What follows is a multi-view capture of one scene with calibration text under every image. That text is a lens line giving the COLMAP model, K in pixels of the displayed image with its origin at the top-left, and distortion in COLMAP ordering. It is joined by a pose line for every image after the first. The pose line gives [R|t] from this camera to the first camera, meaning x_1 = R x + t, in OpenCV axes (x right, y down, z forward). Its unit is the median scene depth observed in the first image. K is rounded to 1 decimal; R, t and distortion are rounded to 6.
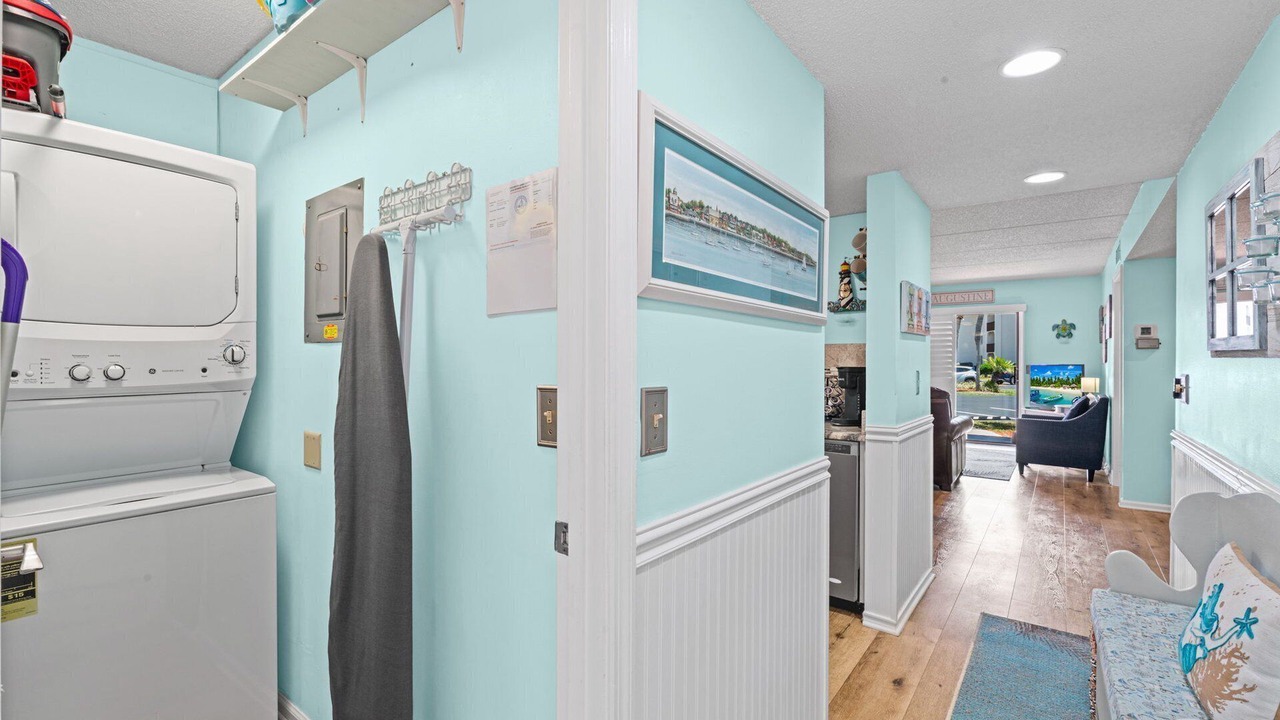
lens RADIAL K [[561.2, 0, 640.2], [0, 561.2, 362.7], [0, 0, 1]] dist [-0.010113, 0.000815]
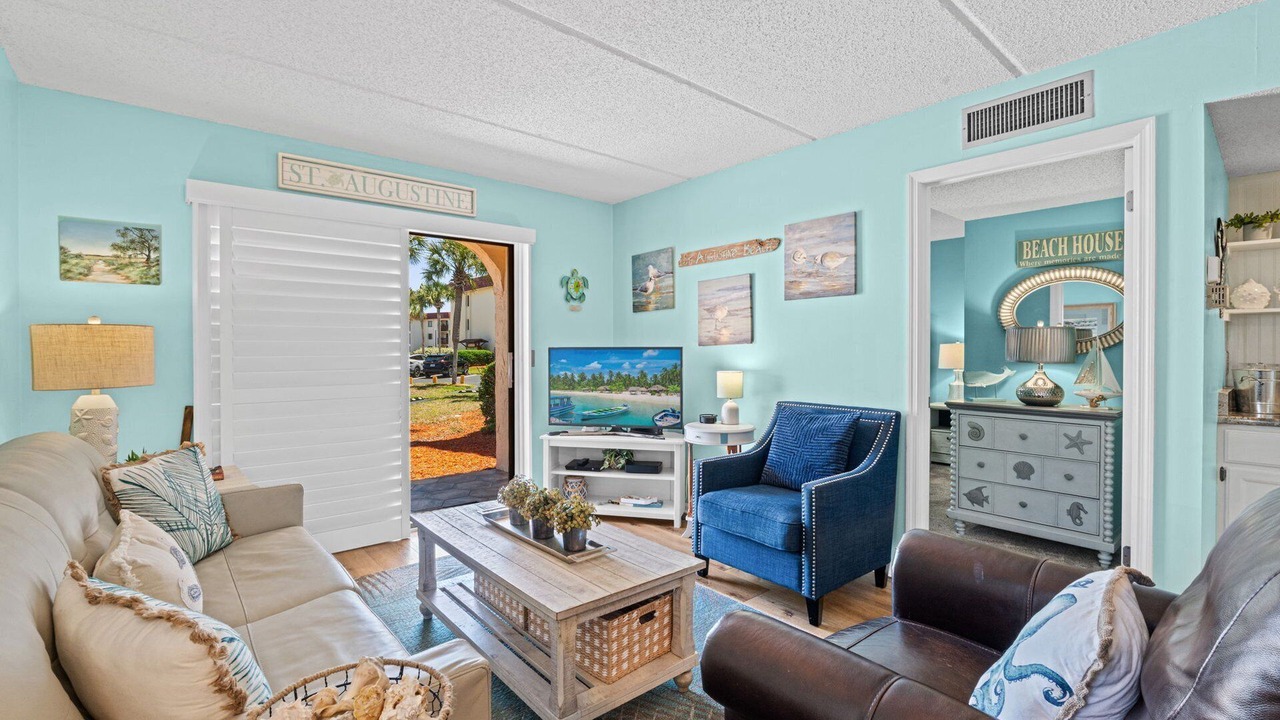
lens RADIAL K [[561.2, 0, 649.2], [0, 561.2, 354.3], [0, 0, 1]] dist [-0.010113, 0.000815]
pose [[0.215044, -0.017525, 0.976447, 0.225215], [0.006137, 0.999843, 0.016594, 0.001011], [-0.976585, 0.002424, 0.215118, 0.857630]]
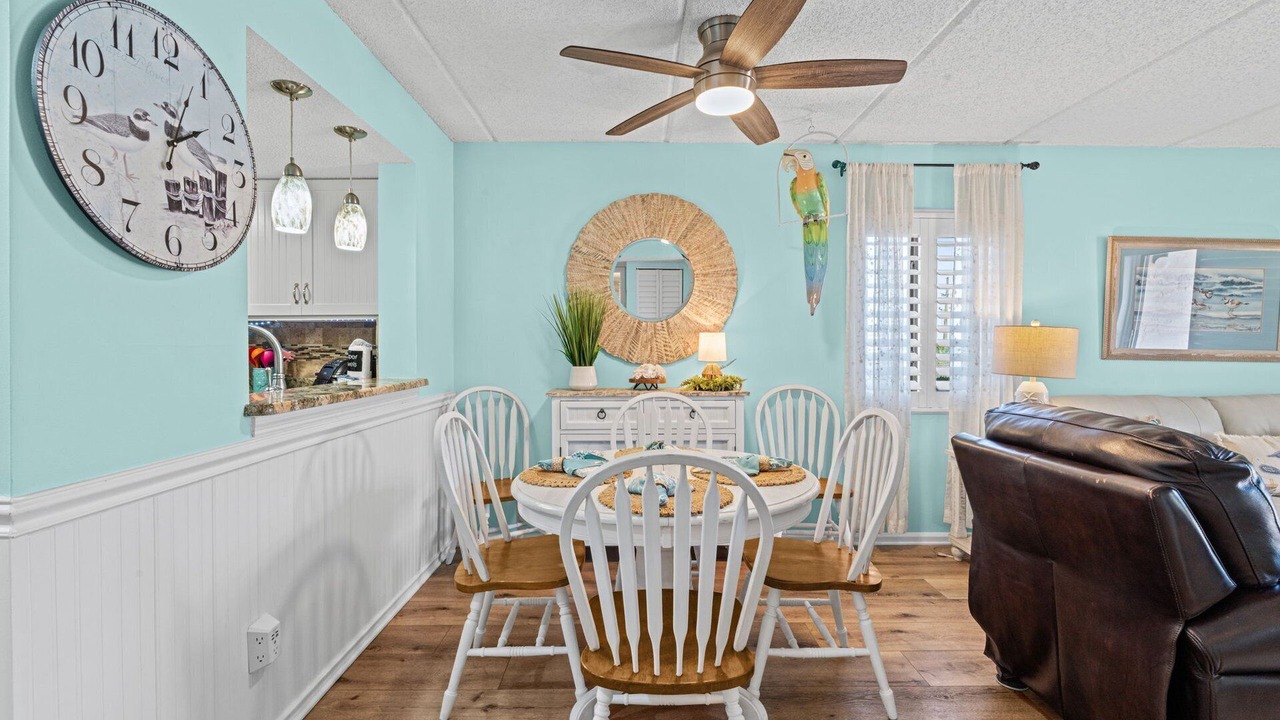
lens RADIAL K [[561.2, 0, 627.9], [0, 561.2, 353.6], [0, 0, 1]] dist [-0.010113, 0.000815]
pose [[0.609594, 0.009565, -0.792656, 0.415899], [-0.004886, 0.999954, 0.008309, 0.005452], [0.792699, -0.001192, 0.609612, 0.468944]]
